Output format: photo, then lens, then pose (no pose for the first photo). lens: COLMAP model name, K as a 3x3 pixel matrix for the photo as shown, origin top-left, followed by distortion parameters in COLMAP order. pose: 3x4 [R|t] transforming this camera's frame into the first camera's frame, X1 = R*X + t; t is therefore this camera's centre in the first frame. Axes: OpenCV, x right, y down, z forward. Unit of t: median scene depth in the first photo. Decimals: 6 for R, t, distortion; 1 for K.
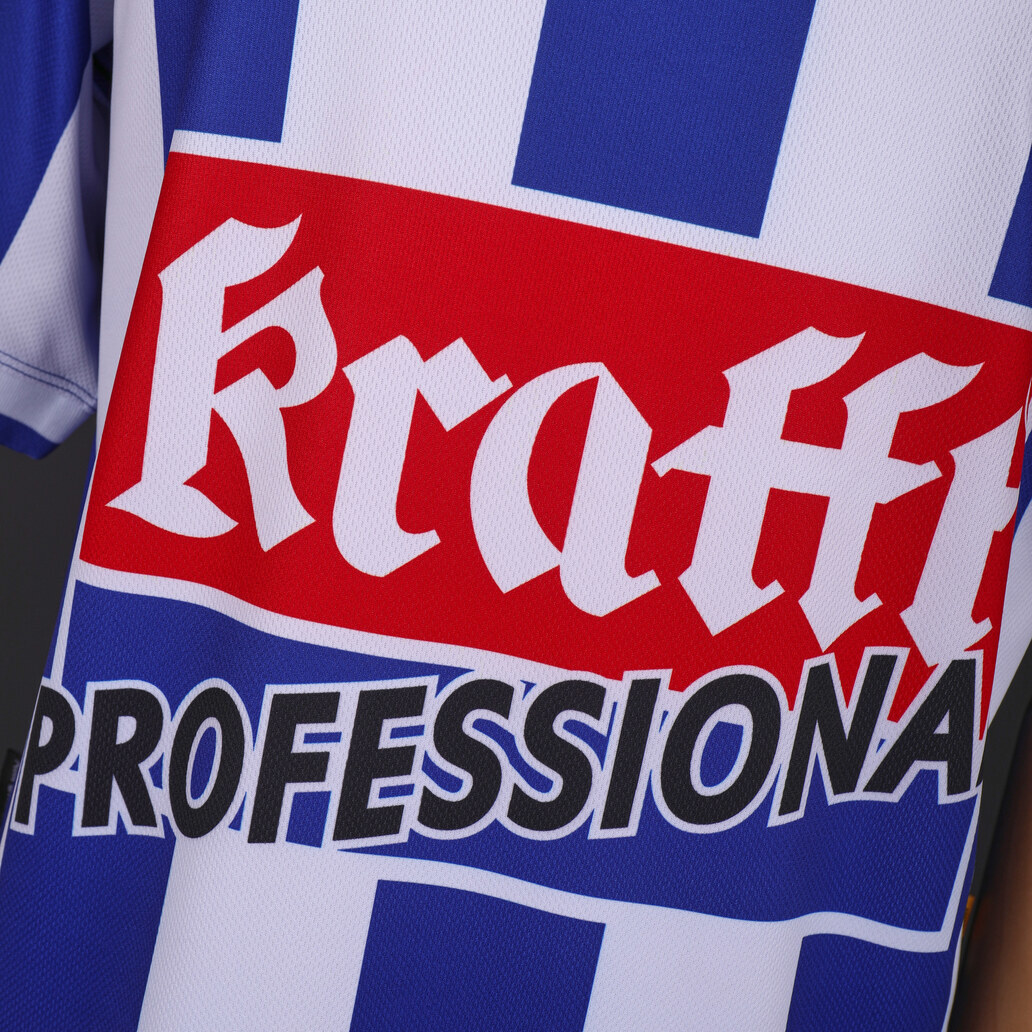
lens RADIAL K [[1614.9, 0, 516.9], [0, 1614.9, 516.7], [0, 0, 1]] dist [-0.039363, 0.000000]
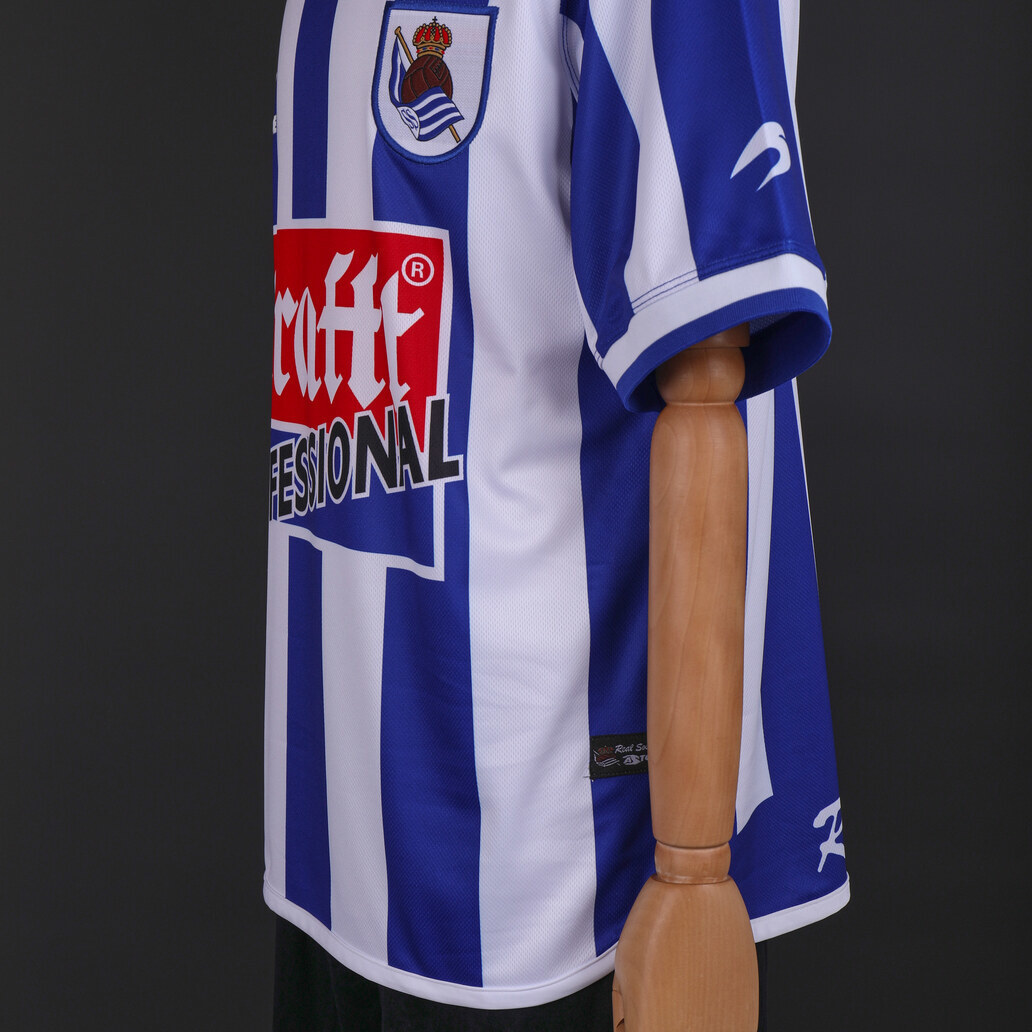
lens RADIAL K [[1763.9, 0, 514.5], [0, 1763.9, 514.9], [0, 0, 1]] dist [-0.067003, 0.000000]
pose [[0.430126, -0.064052, -0.900494, 2.310163], [-0.098991, 0.988119, -0.117568, 0.467695], [0.897325, 0.139710, 0.418675, 0.270975]]
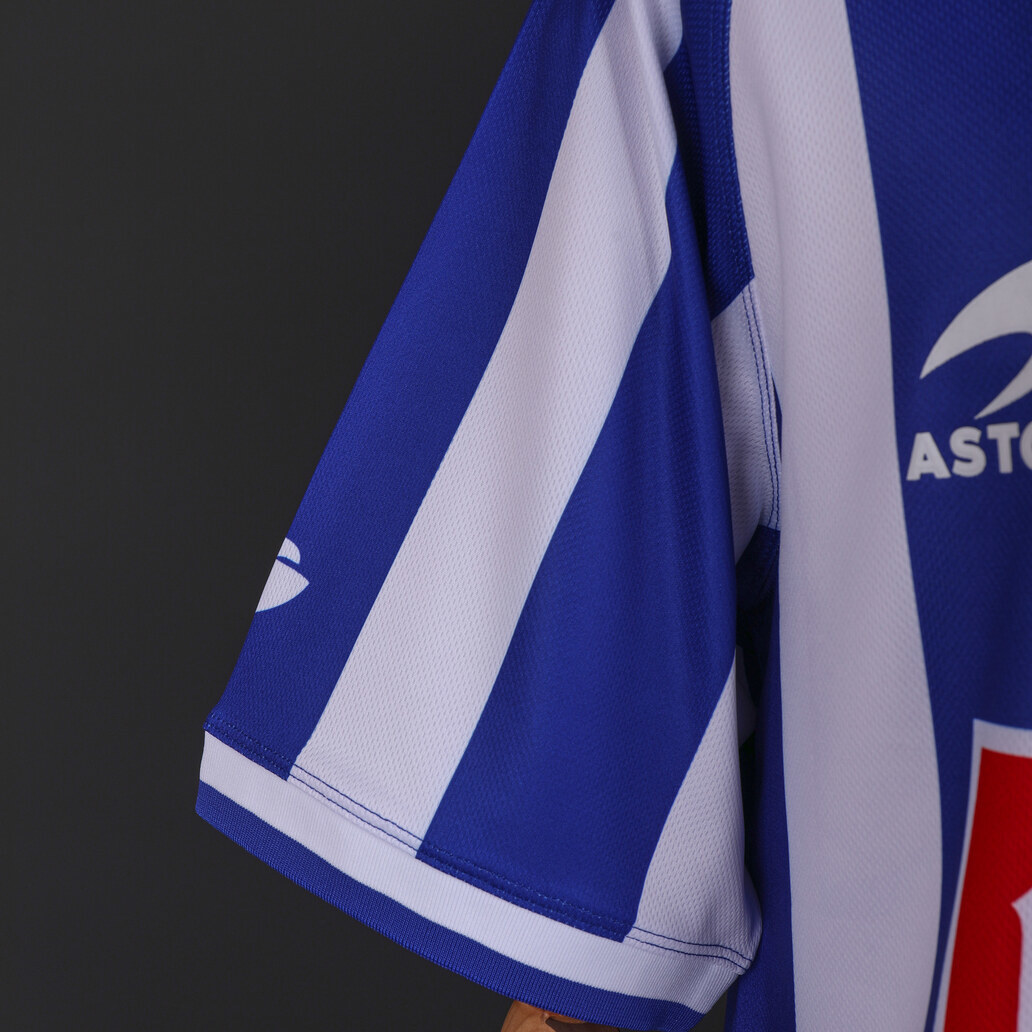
lens RADIAL K [[1423.9, 0, 516.9], [0, 1423.9, 523.2], [0, 0, 1]] dist [-0.051517, 0.000000]
pose [[0.989520, -0.141801, -0.027259, -0.427562], [0.136378, 0.979797, -0.146281, -0.271279], [0.047451, 0.141030, 0.988867, 0.255471]]
